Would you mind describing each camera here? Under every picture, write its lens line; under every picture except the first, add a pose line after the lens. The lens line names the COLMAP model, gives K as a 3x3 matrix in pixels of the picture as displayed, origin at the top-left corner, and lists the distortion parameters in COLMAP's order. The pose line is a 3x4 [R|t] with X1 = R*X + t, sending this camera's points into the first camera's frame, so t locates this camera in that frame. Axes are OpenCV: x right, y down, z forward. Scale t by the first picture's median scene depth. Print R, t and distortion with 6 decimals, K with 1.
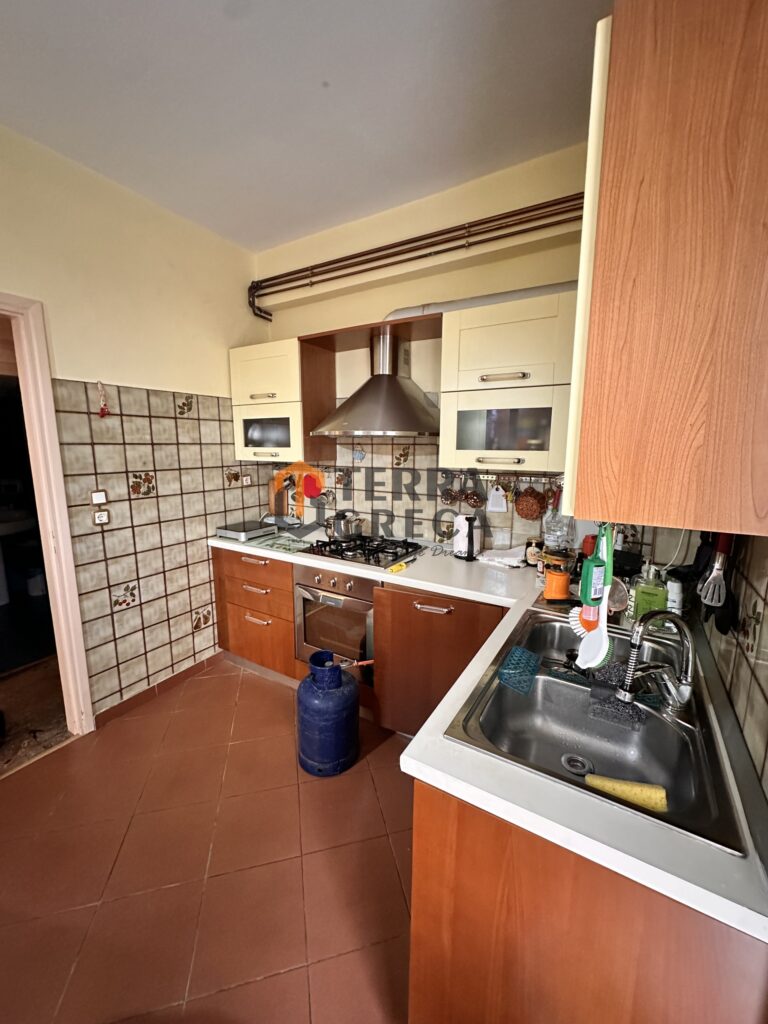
lens RADIAL K [[407.2, 0, 388.1], [0, 407.2, 511.2], [0, 0, 1]] dist [-0.004416, 0.000378]
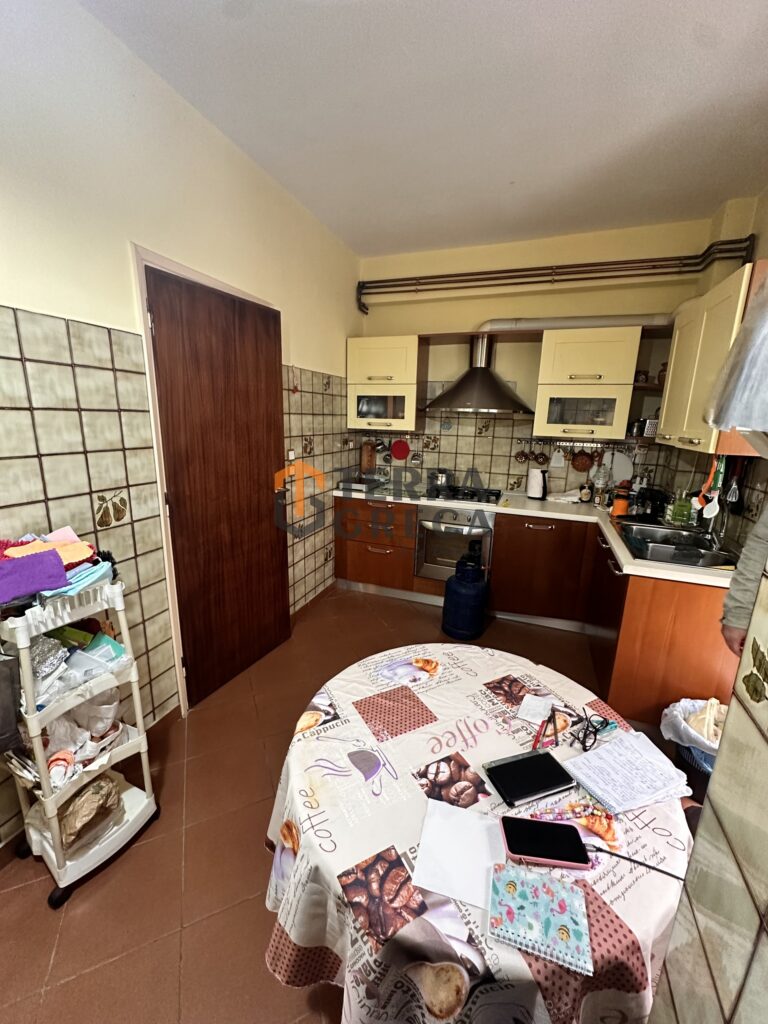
lens RADIAL K [[407.2, 0, 383.4], [0, 407.2, 512.4], [0, 0, 1]] dist [-0.004416, 0.000378]
pose [[0.982208, -0.020652, 0.186658, -0.612298], [0.007702, 0.997528, 0.069842, 0.056214], [-0.187639, -0.067162, 0.979939, -0.322846]]
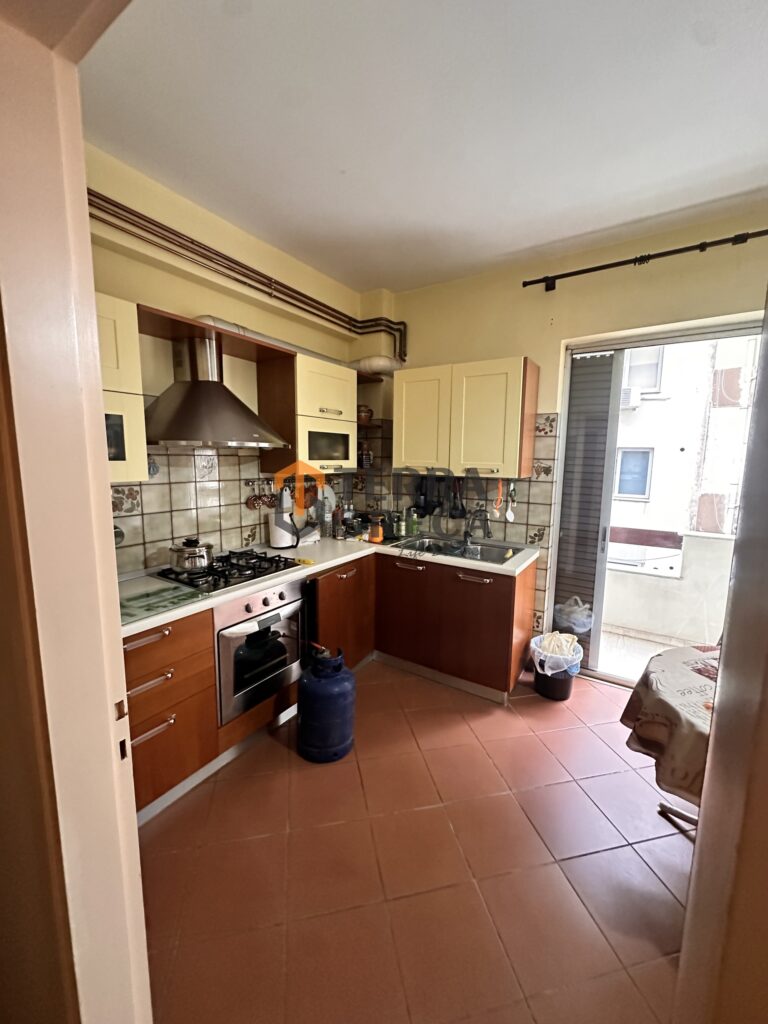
lens RADIAL K [[407.2, 0, 386.6], [0, 407.2, 512.0], [0, 0, 1]] dist [-0.004416, 0.000378]
pose [[0.031425, -0.141785, 0.989399, -0.989391], [0.152343, 0.979001, 0.135457, -0.109815], [-0.987828, 0.146471, 0.052365, 0.610357]]
